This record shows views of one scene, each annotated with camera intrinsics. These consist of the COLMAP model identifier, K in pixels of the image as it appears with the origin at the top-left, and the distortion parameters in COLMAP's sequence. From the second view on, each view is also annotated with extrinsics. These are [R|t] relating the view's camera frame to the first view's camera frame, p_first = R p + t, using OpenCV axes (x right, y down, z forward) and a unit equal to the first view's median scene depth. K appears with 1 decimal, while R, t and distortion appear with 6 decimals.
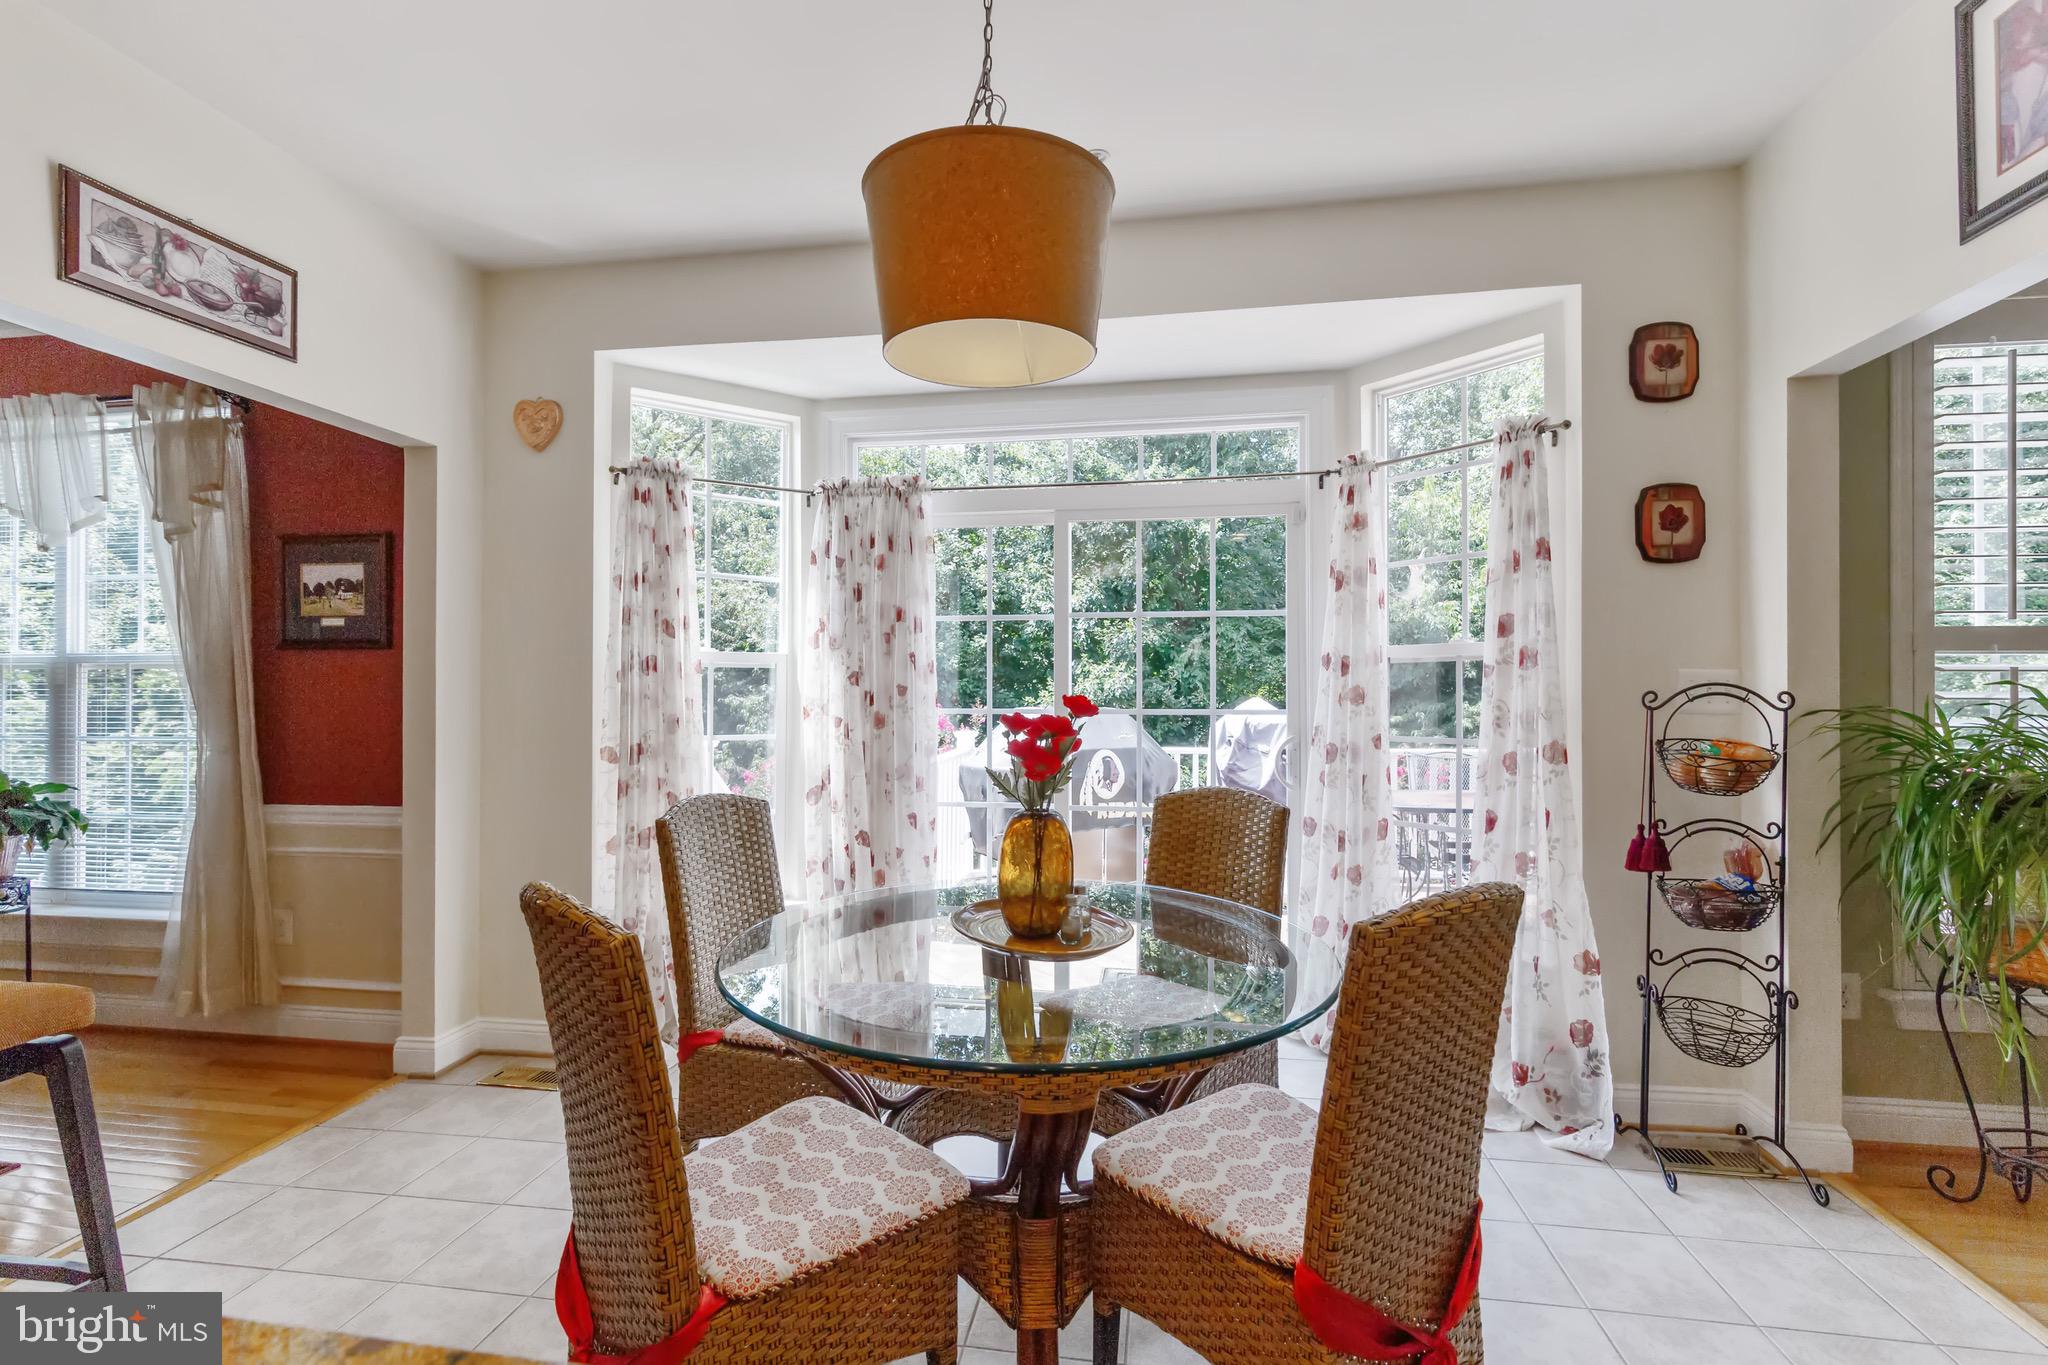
lens RADIAL K [[937.9, 0, 1015.3], [0, 937.9, 687.1], [0, 0, 1]] dist [-0.000255, -0.000262]
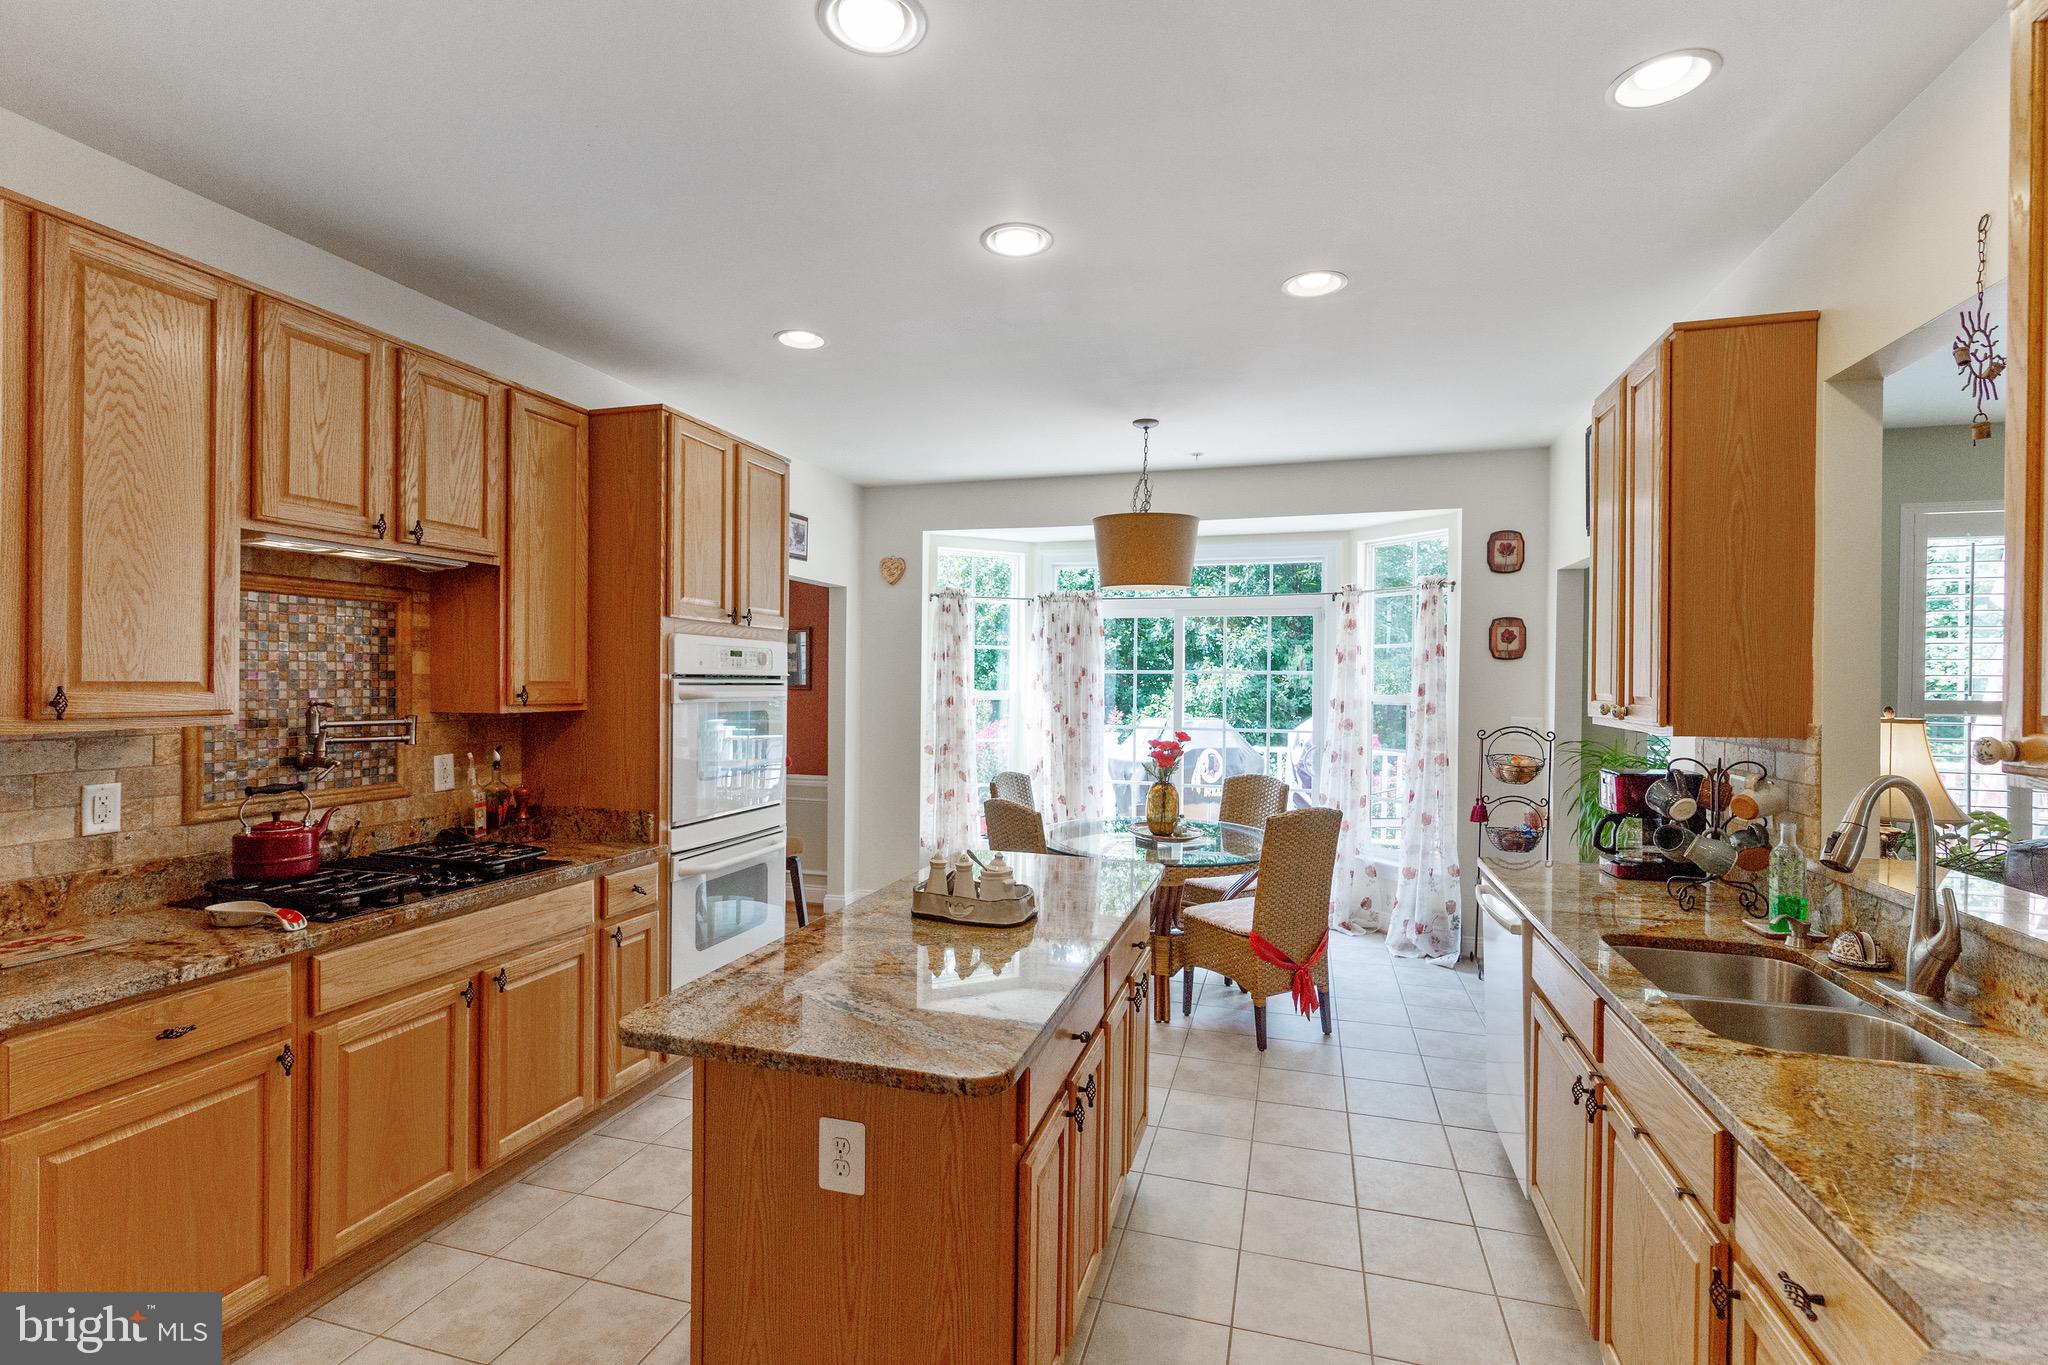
lens RADIAL K [[937.9, 0, 1021.7], [0, 937.9, 690.3], [0, 0, 1]] dist [-0.000255, -0.000262]
pose [[0.992208, 0.010826, -0.124123, -0.025863], [-0.008669, 0.999802, 0.017908, -0.086336], [0.124292, -0.016692, 0.992105, -0.871761]]
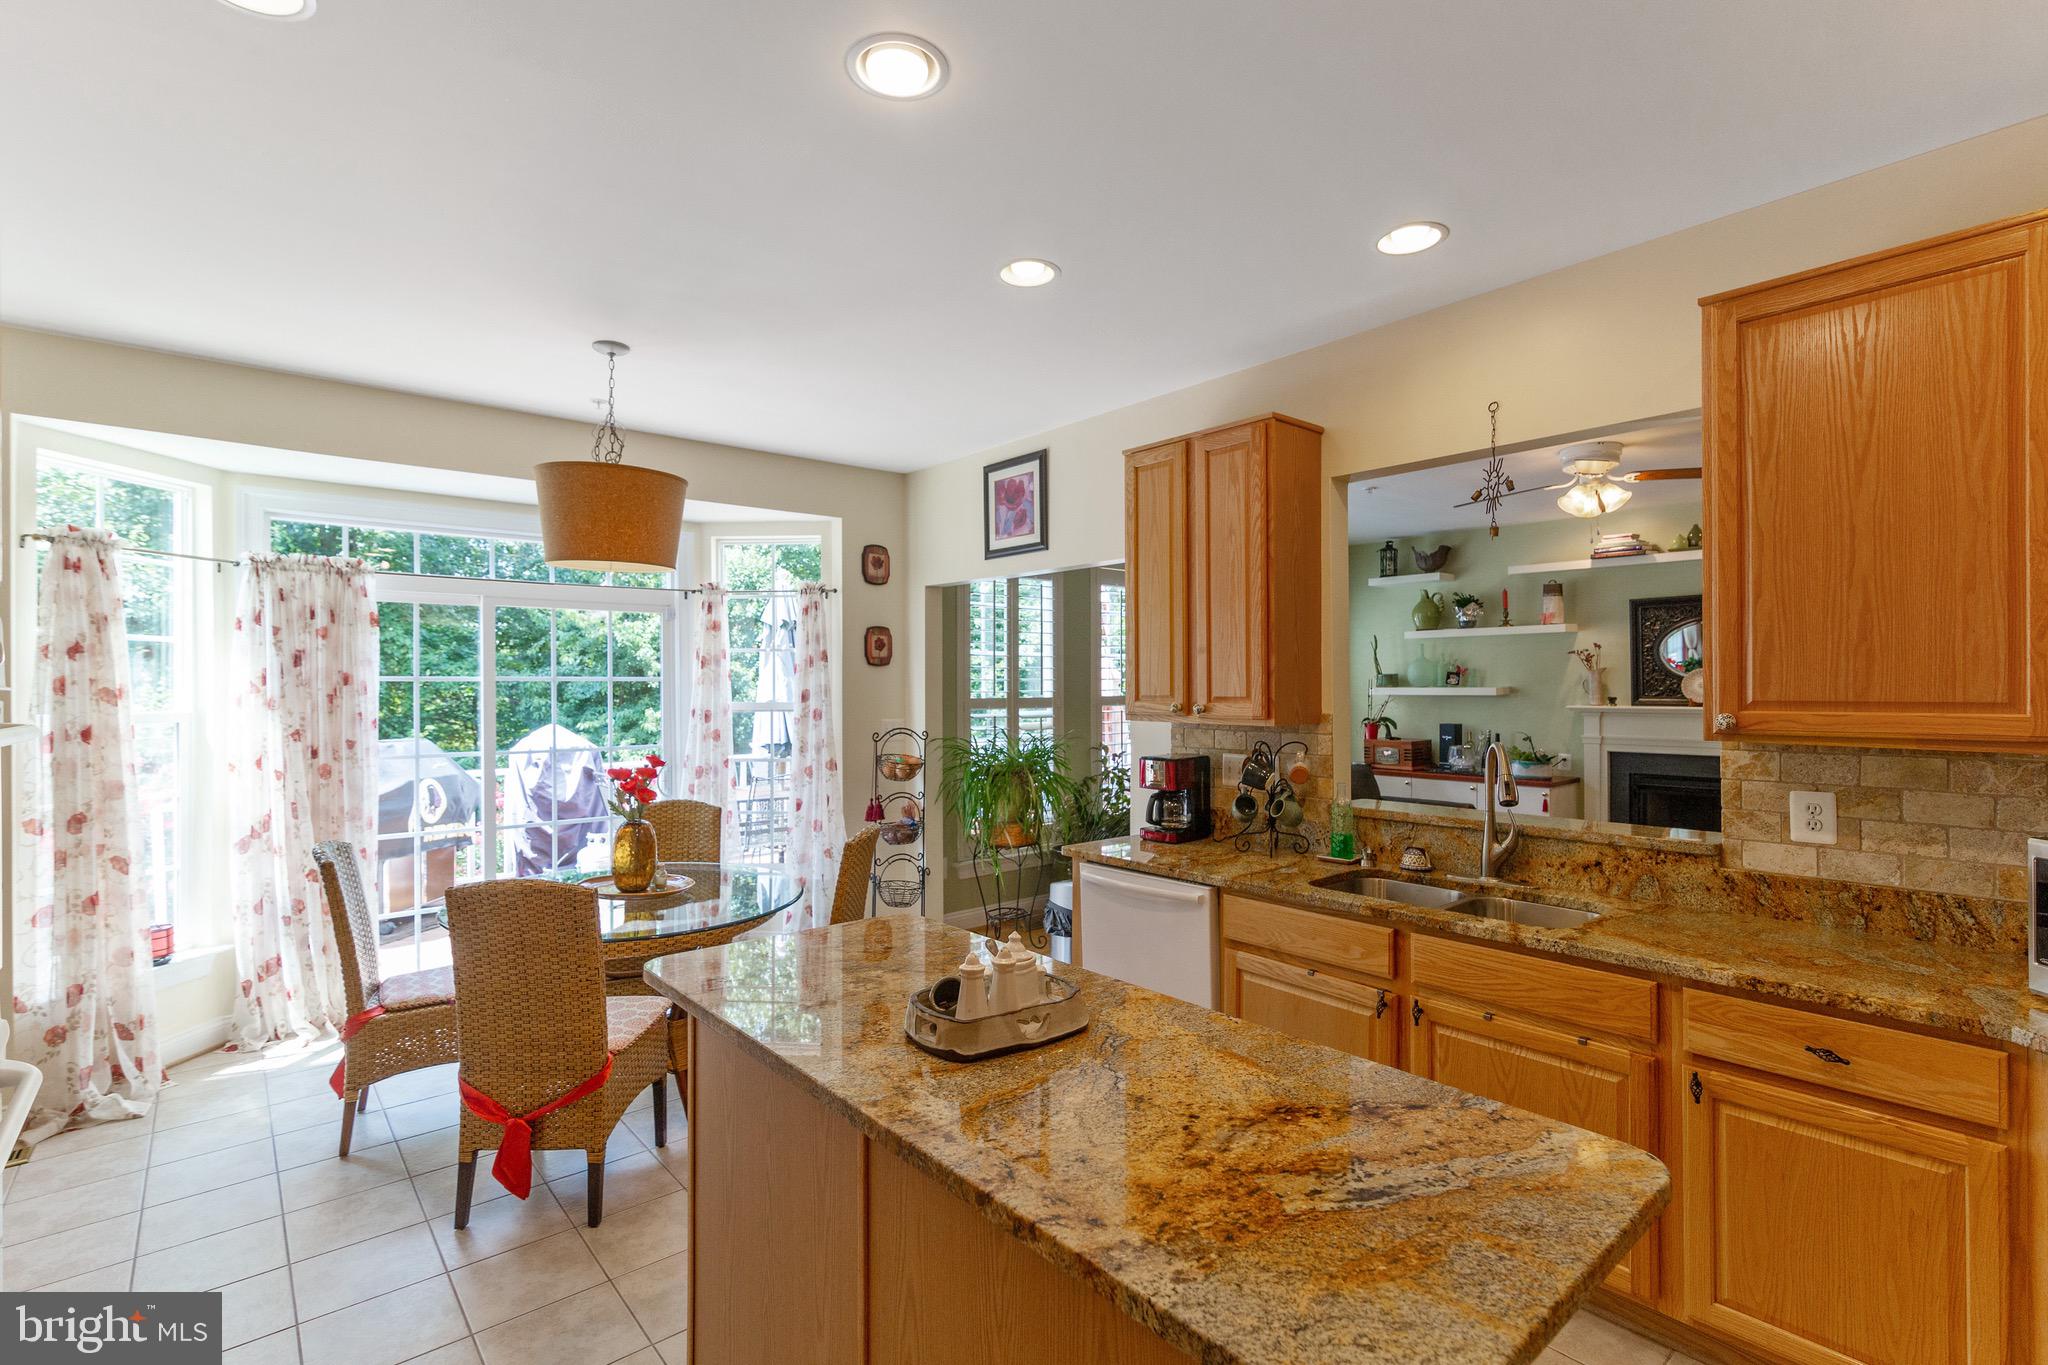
lens RADIAL K [[937.9, 0, 1026.3], [0, 937.9, 687.6], [0, 0, 1]] dist [-0.000255, -0.000262]
pose [[0.639517, -0.003157, 0.768770, -0.565233], [-0.000490, 0.999990, 0.004514, -0.085453], [-0.768777, -0.003264, 0.639509, -0.461434]]
